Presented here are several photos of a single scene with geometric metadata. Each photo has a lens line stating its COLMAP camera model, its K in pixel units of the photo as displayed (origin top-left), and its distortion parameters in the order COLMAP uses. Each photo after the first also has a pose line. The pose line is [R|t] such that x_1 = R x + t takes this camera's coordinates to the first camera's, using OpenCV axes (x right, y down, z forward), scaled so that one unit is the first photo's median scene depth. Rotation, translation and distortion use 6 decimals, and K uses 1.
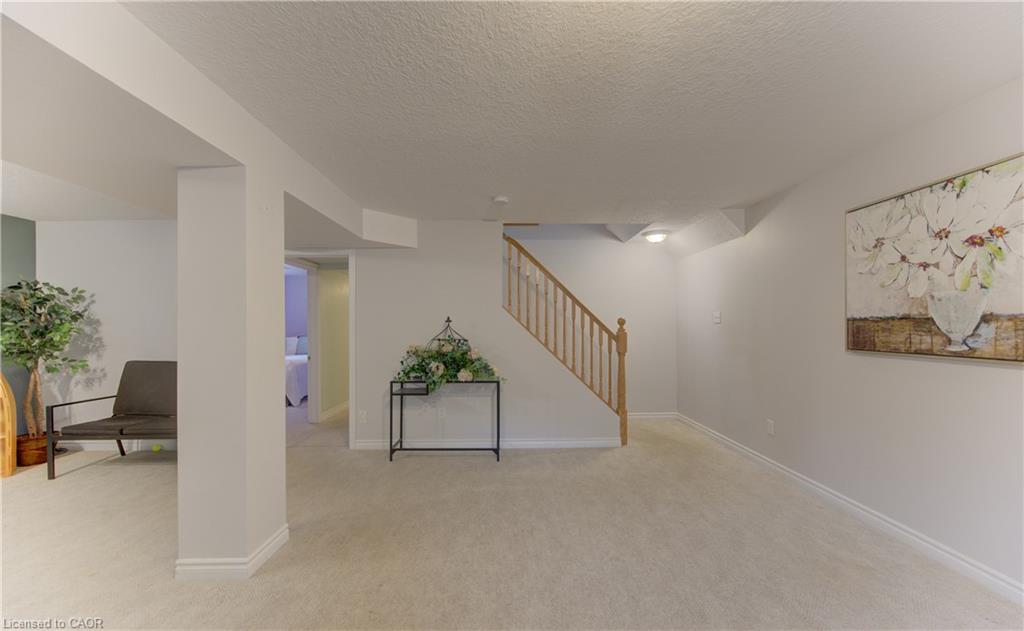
lens RADIAL K [[384.1, 0, 508.9], [0, 384.1, 326.1], [0, 0, 1]] dist [-0.004144, -0.000352]
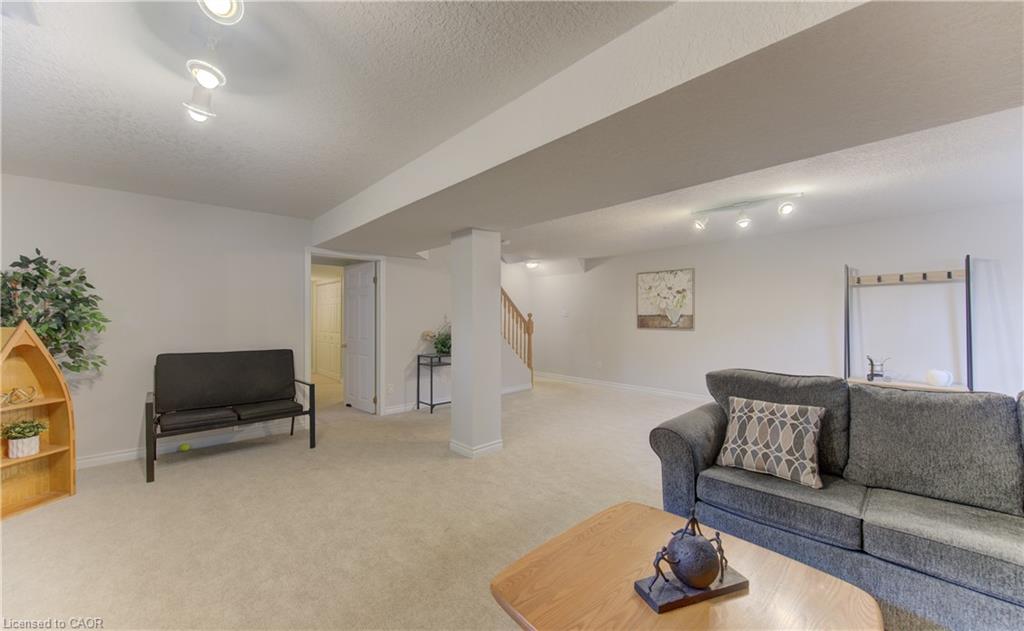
lens RADIAL K [[384.1, 0, 509.0], [0, 384.1, 318.2], [0, 0, 1]] dist [-0.004144, -0.000352]
pose [[0.742693, 0.003504, 0.669623, -1.051475], [-0.004074, 0.999991, -0.000714, 0.003763], [-0.669620, -0.002198, 0.742701, -0.234447]]
